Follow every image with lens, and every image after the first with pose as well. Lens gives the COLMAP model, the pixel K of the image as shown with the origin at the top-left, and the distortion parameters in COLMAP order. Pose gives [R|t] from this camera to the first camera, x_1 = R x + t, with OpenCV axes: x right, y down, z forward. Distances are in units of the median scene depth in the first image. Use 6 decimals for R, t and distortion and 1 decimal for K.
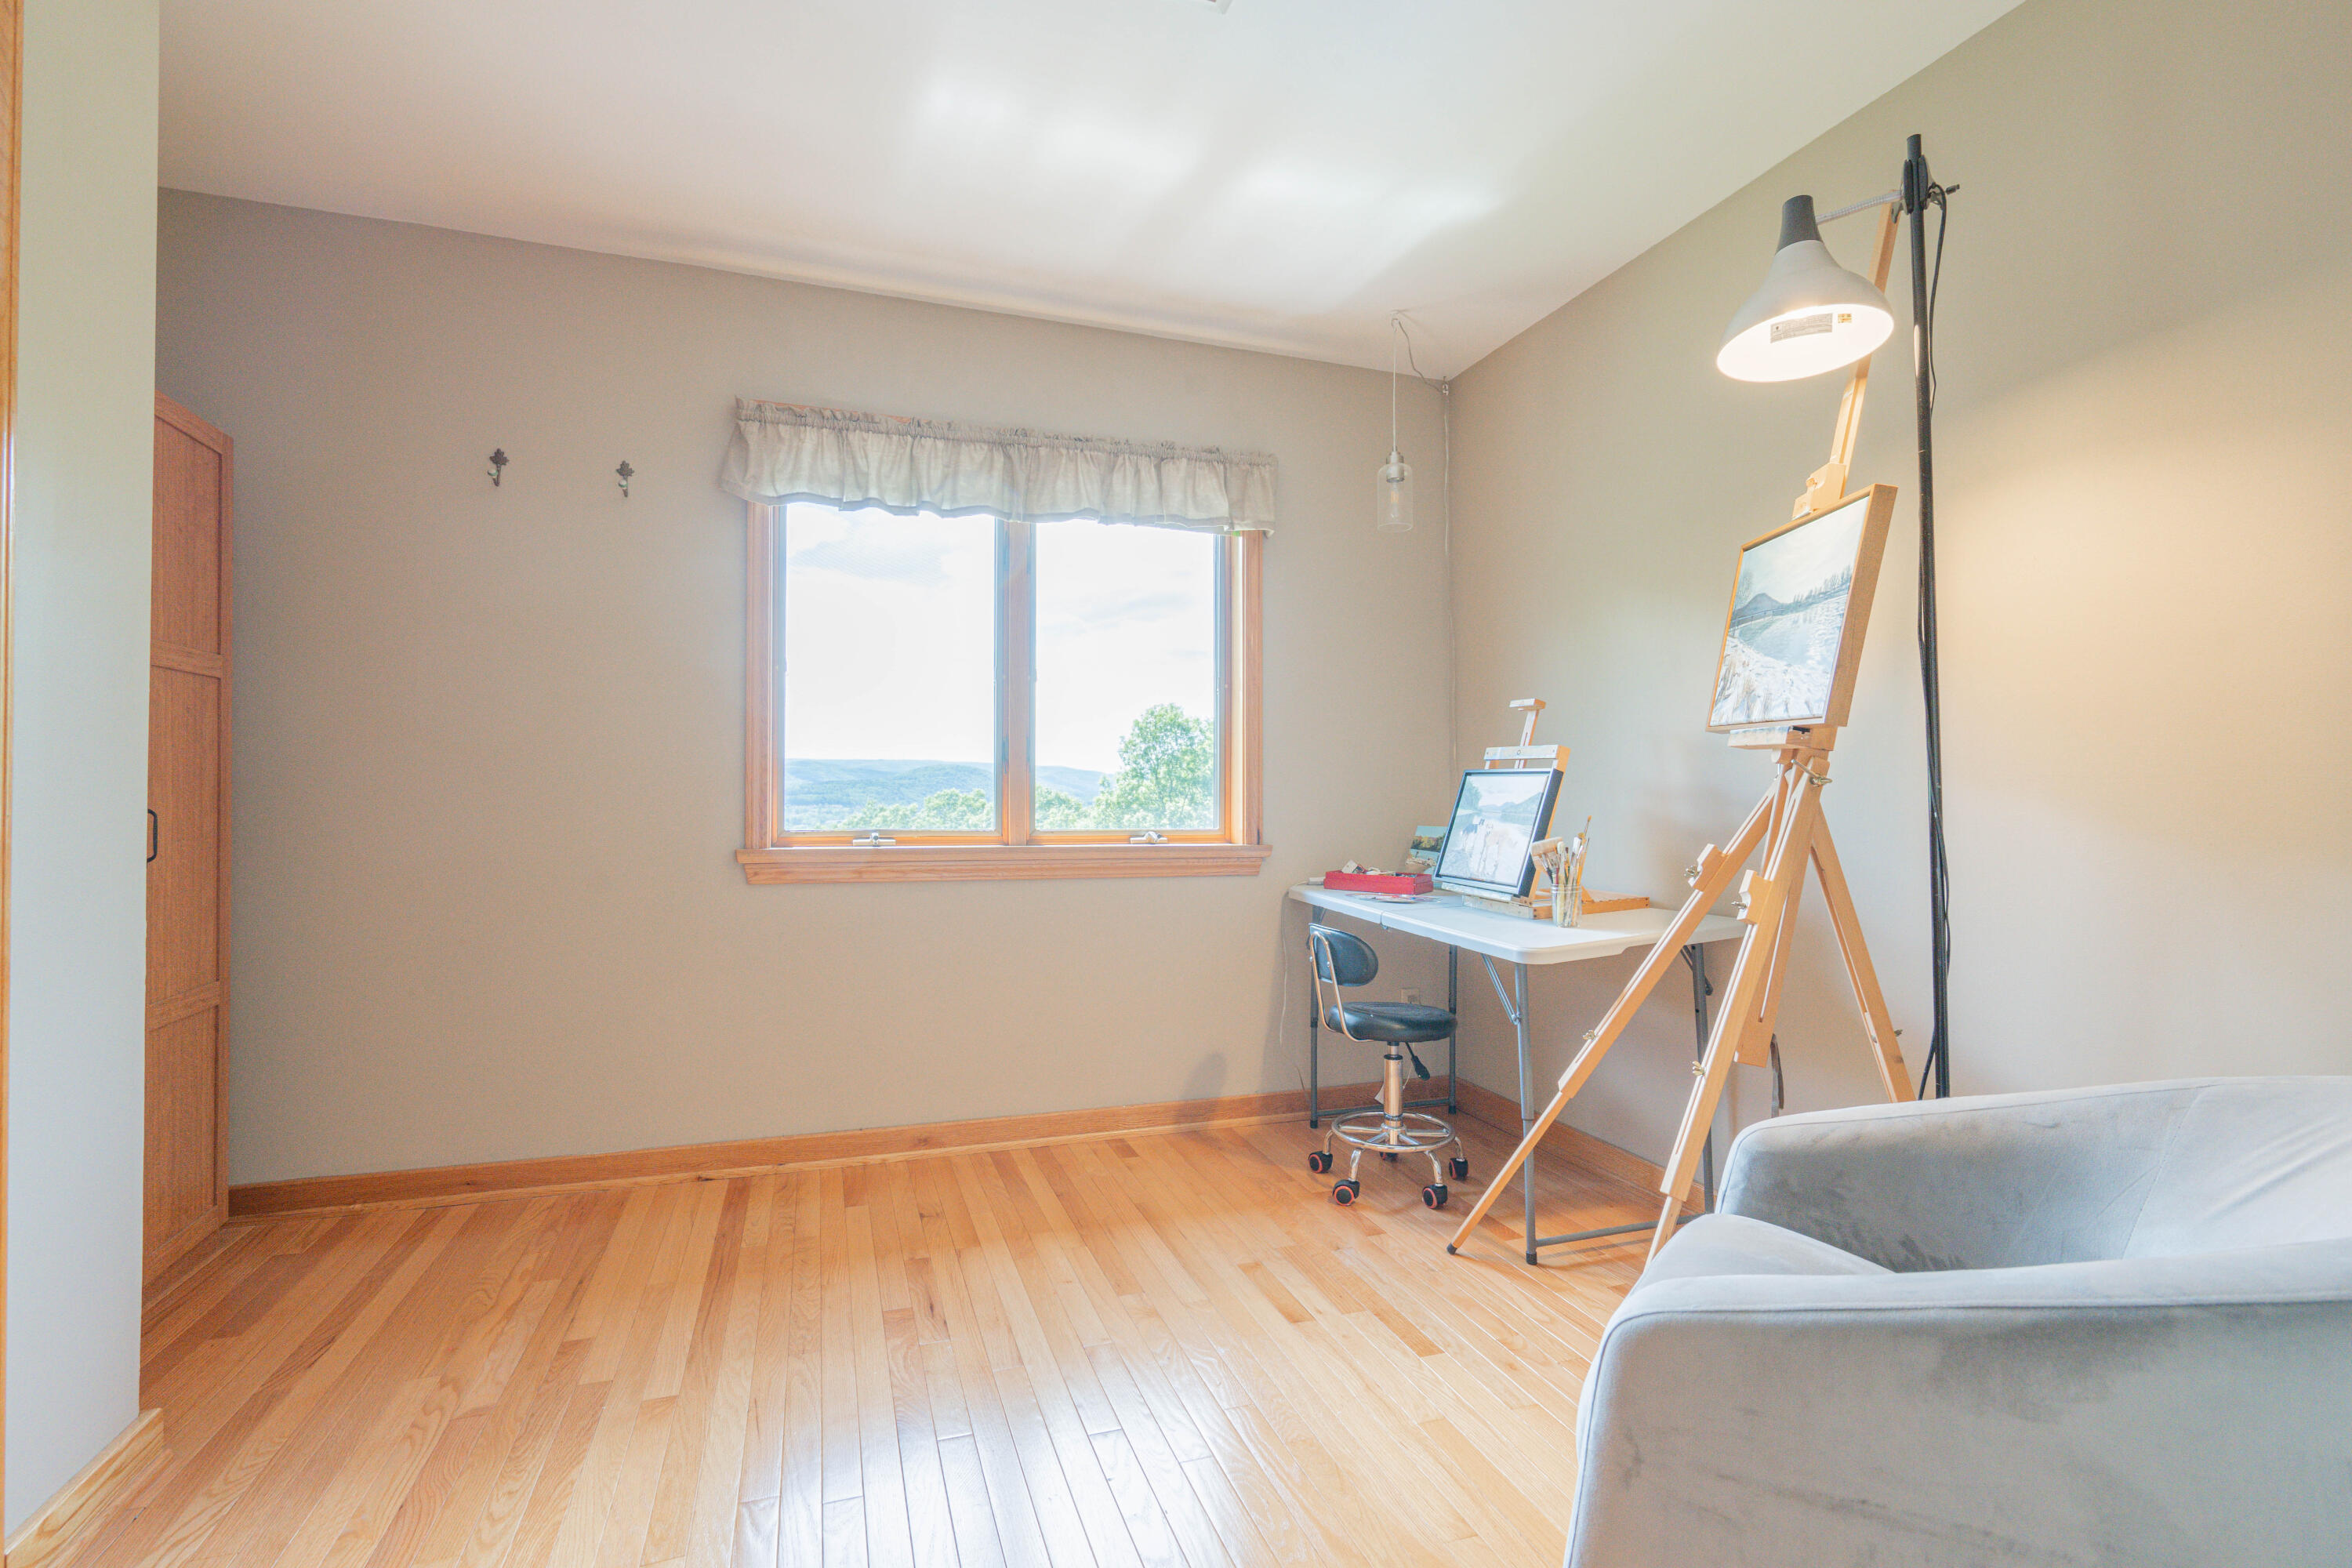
lens RADIAL K [[1053.6, 0, 1175.8], [0, 1053.6, 781.0], [0, 0, 1]] dist [-0.007179, 0.003535]
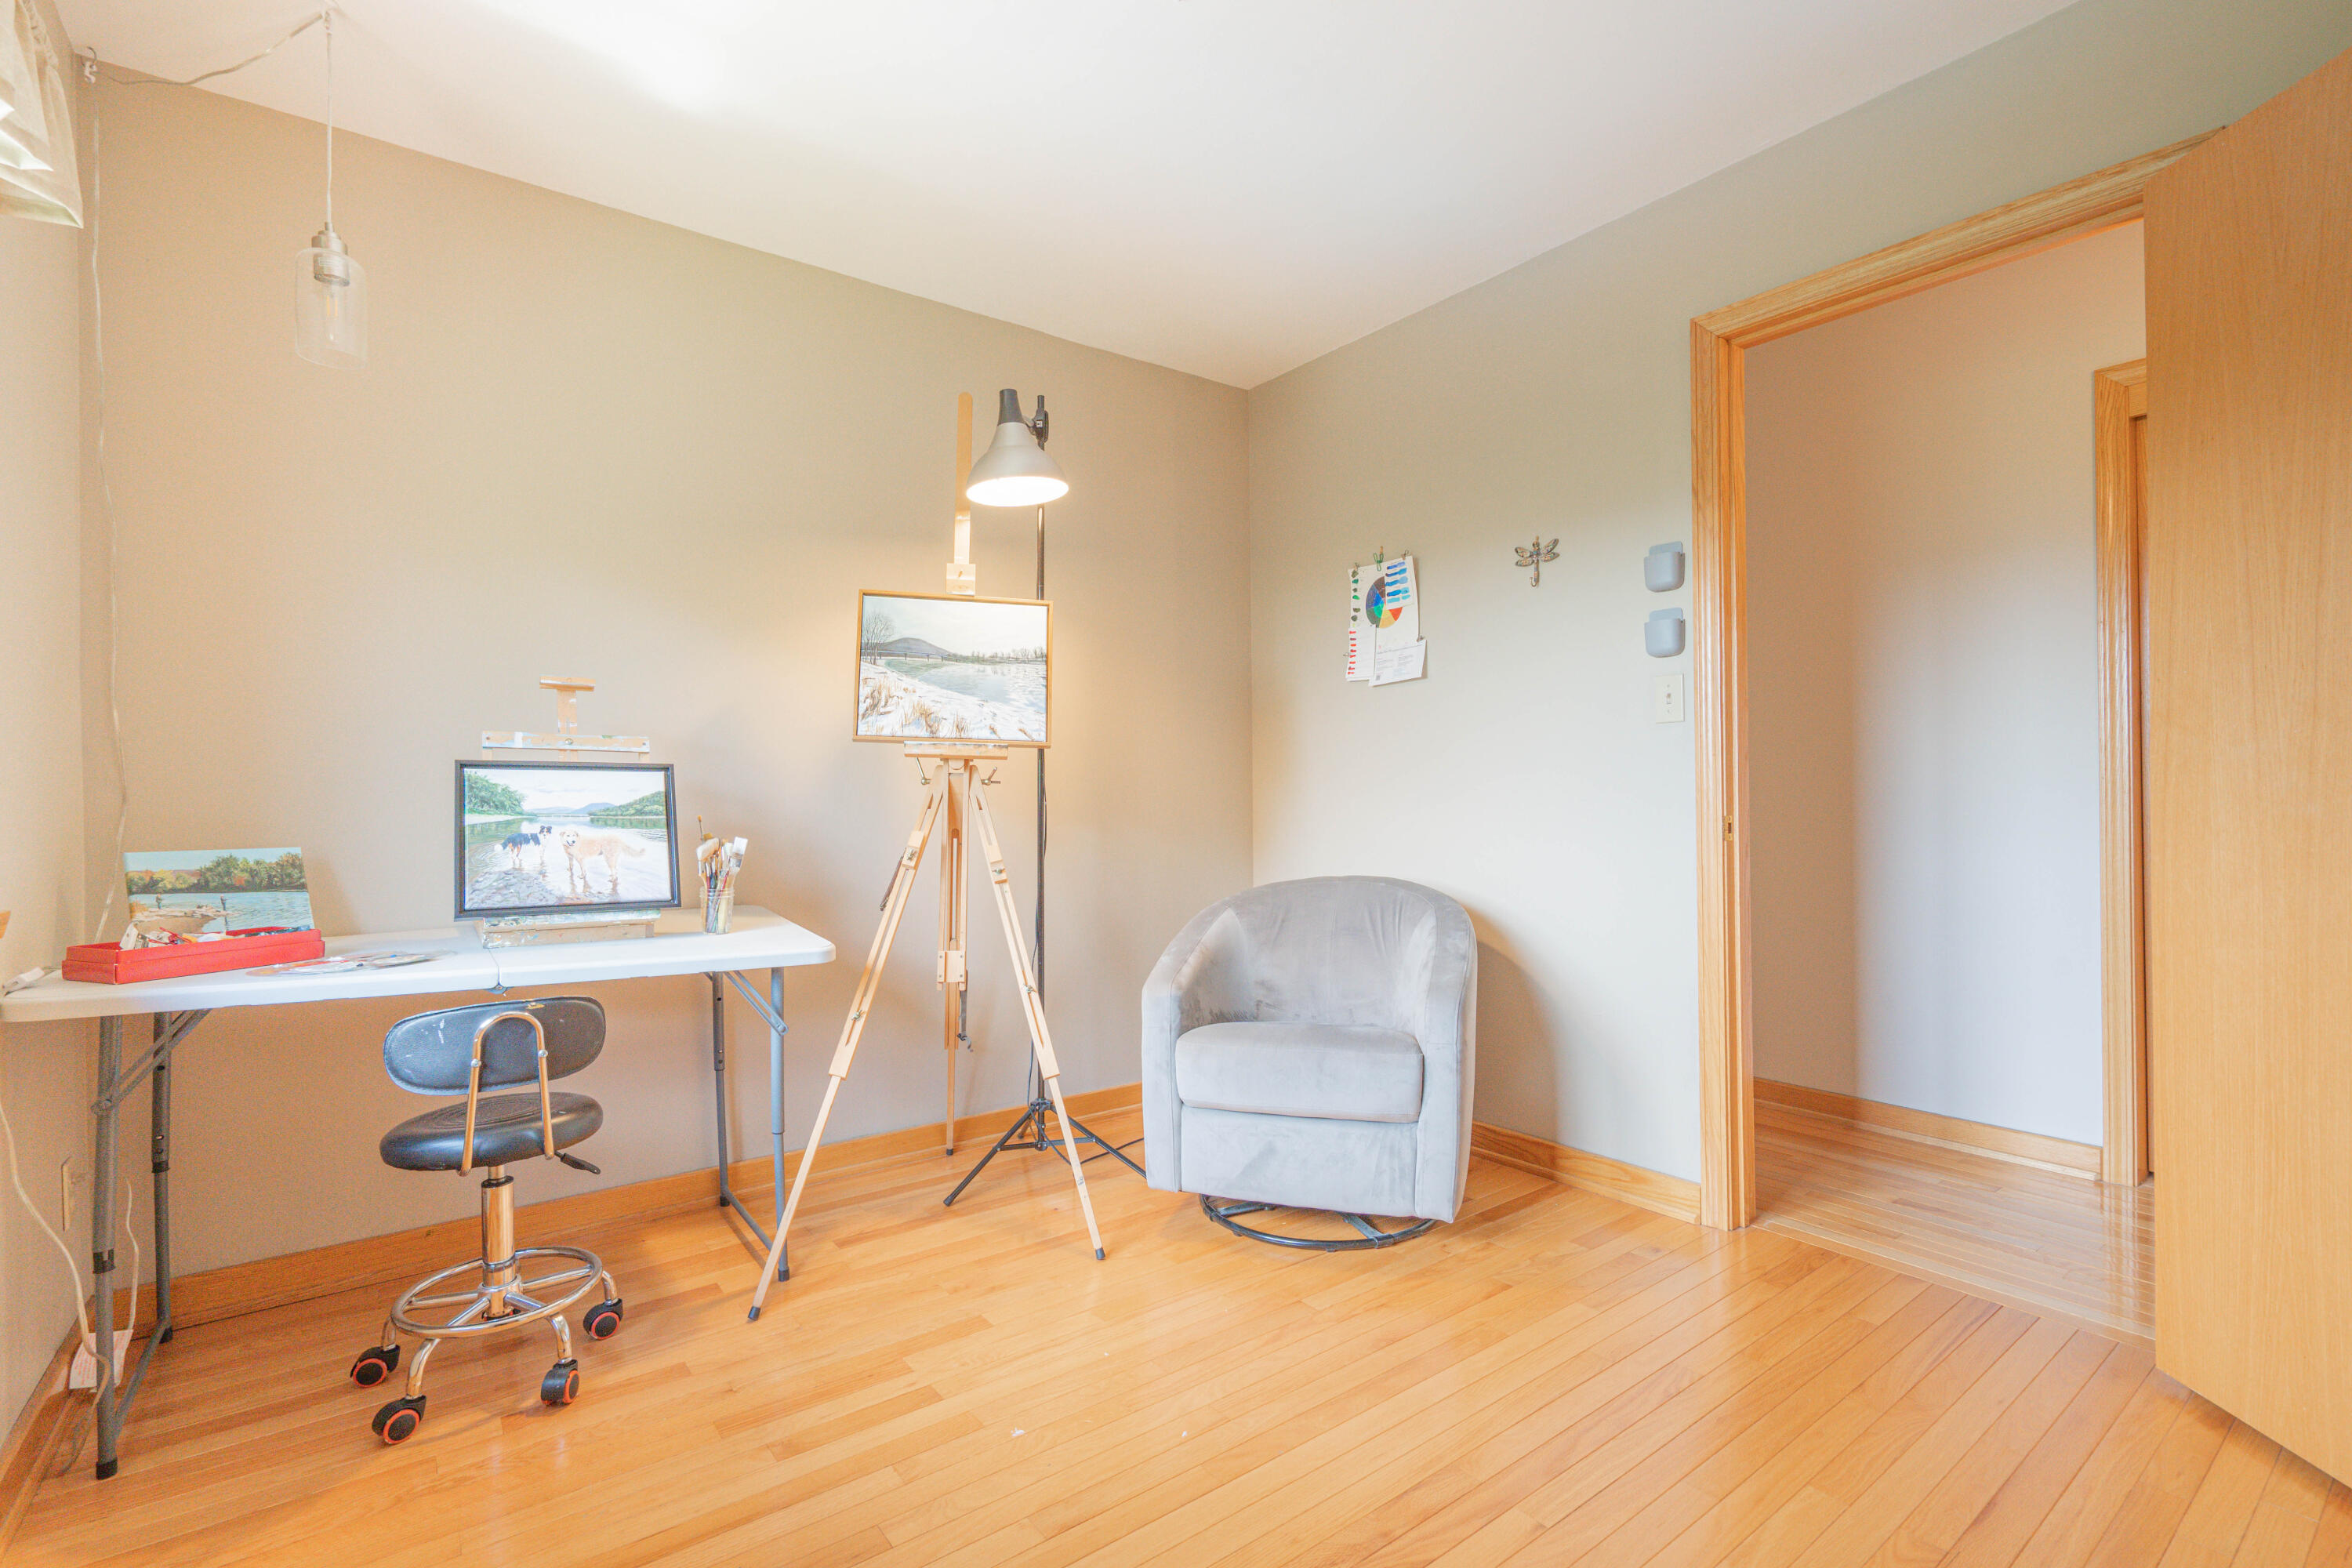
lens RADIAL K [[1053.6, 0, 1174.2], [0, 1053.6, 787.5], [0, 0, 1]] dist [-0.007179, 0.003535]
pose [[-0.321022, -0.001366, 0.947071, -0.644661], [-0.010911, 0.999938, -0.002257, 0.005491], [-0.947009, -0.011058, -0.321017, 0.910703]]
